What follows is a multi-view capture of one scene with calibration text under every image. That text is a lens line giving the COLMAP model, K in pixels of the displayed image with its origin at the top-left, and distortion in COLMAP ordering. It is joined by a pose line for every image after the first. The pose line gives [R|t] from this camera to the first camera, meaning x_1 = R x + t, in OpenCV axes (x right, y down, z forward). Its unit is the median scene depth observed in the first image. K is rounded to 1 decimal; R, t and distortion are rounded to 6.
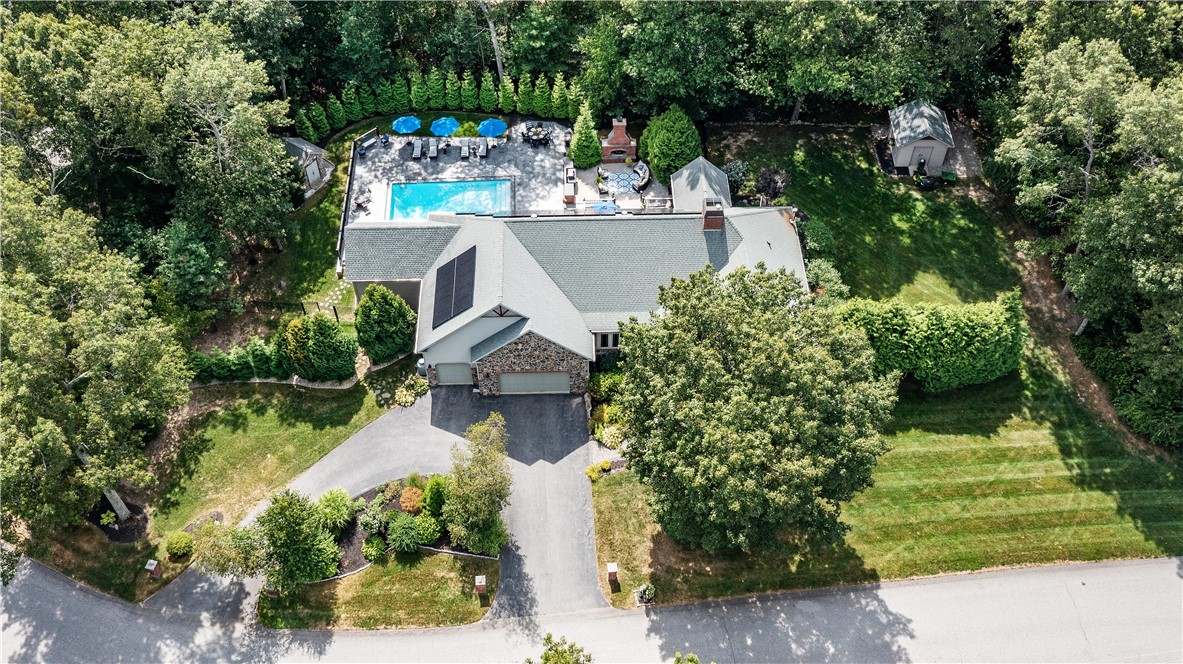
lens RADIAL K [[977.9, 0, 590.2], [0, 977.9, 331.1], [0, 0, 1]] dist [0.004573, -0.003676]
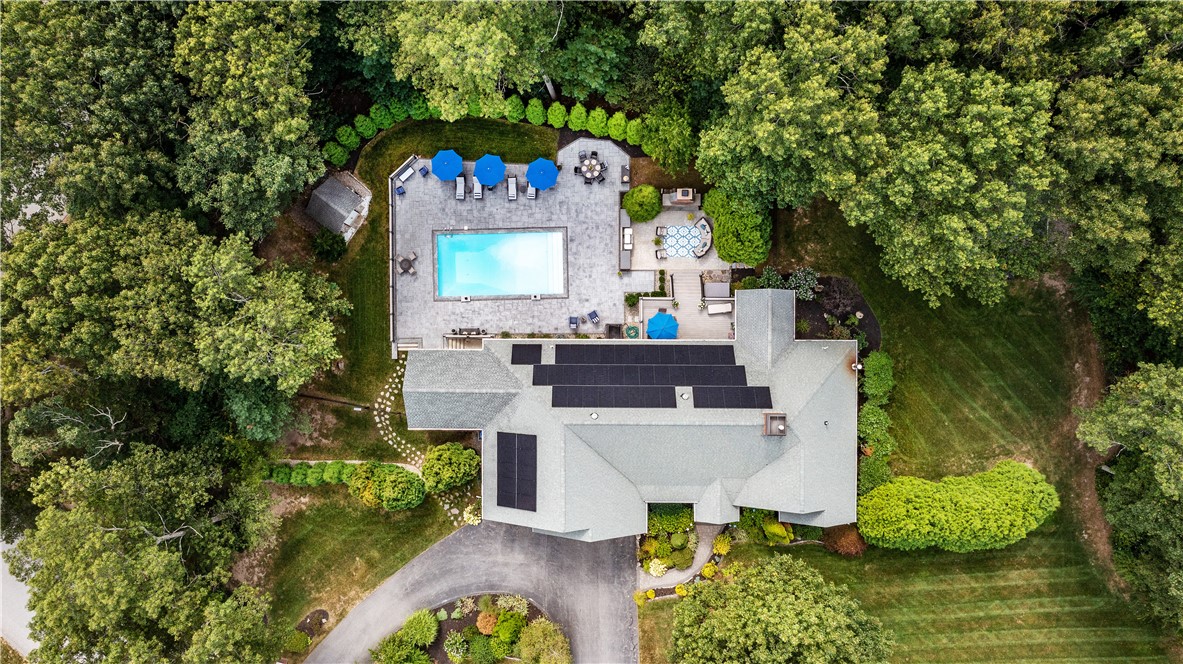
lens RADIAL K [[977.9, 0, 592.1], [0, 977.9, 330.9], [0, 0, 1]] dist [0.004573, -0.003676]
pose [[0.999468, 0.031672, -0.007784, -0.053895], [-0.021249, 0.813425, 0.581282, -0.780742], [0.024742, -0.580807, 0.813665, 0.233343]]
